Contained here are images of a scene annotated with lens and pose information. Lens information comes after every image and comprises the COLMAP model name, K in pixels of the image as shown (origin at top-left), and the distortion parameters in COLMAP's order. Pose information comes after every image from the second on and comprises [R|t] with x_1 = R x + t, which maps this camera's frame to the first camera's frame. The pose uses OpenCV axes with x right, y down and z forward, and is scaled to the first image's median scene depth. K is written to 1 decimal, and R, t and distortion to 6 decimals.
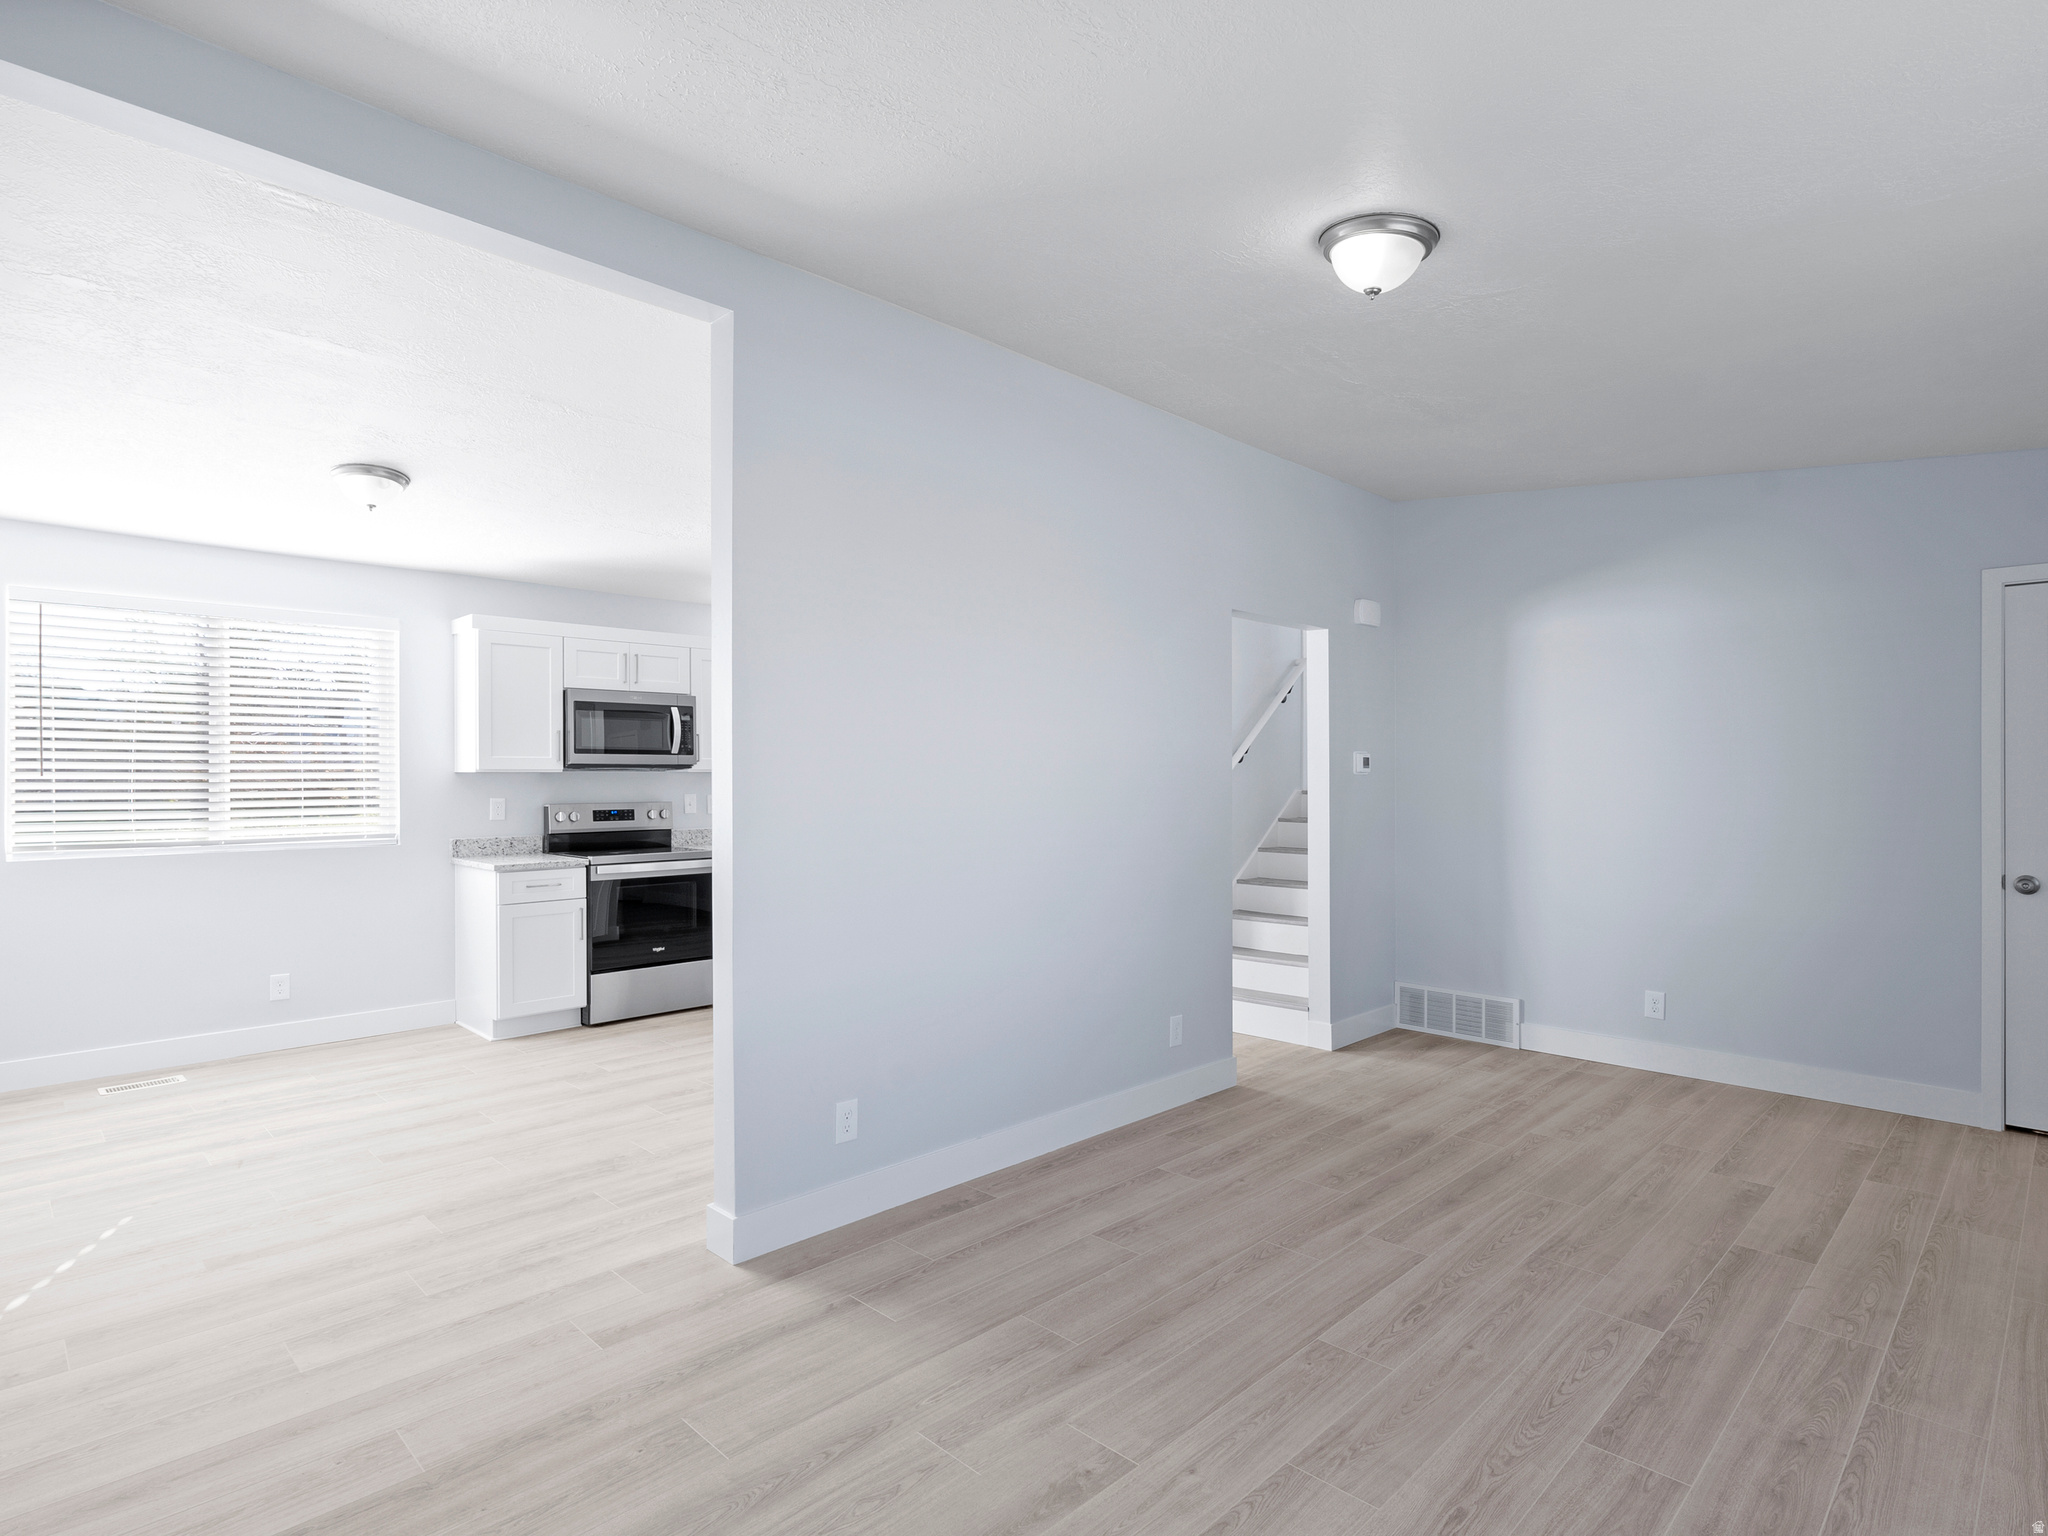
lens RADIAL K [[1067.5, 0, 1016.0], [0, 1067.5, 764.2], [0, 0, 1]] dist [-0.000430, 0.000028]
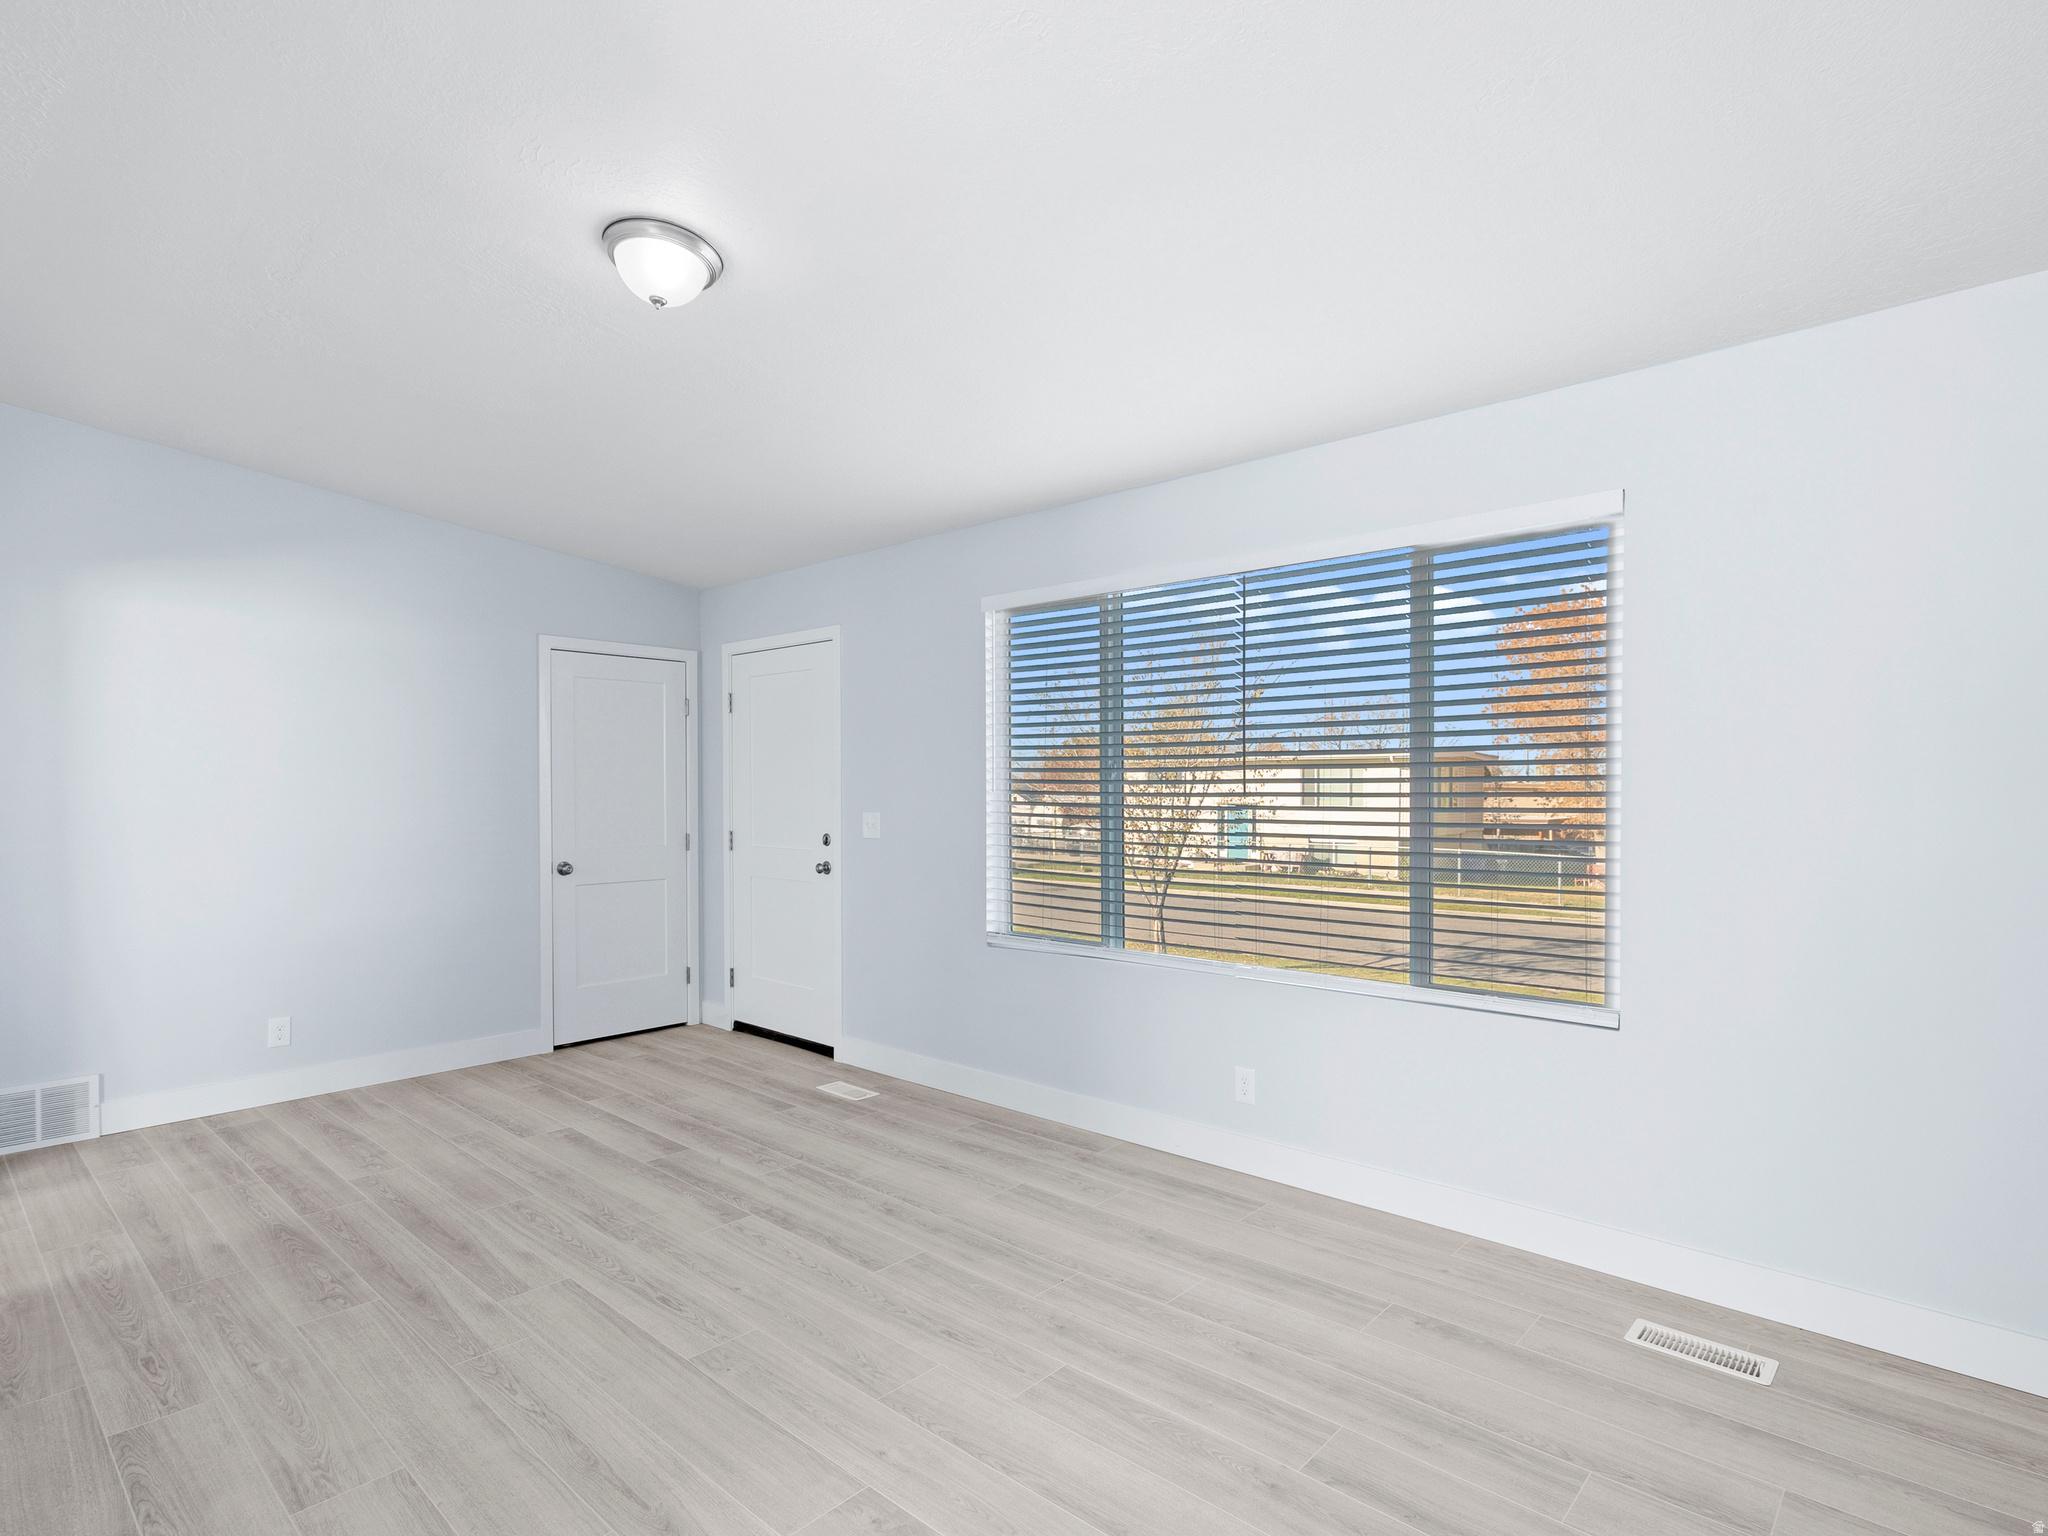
lens RADIAL K [[1067.5, 0, 1015.7], [0, 1067.5, 785.1], [0, 0, 1]] dist [-0.000430, 0.000028]
pose [[-0.048249, 0.004967, 0.998823, -0.477345], [-0.008935, 0.999945, -0.005404, 0.007576], [-0.998795, -0.009185, -0.048202, 0.498702]]
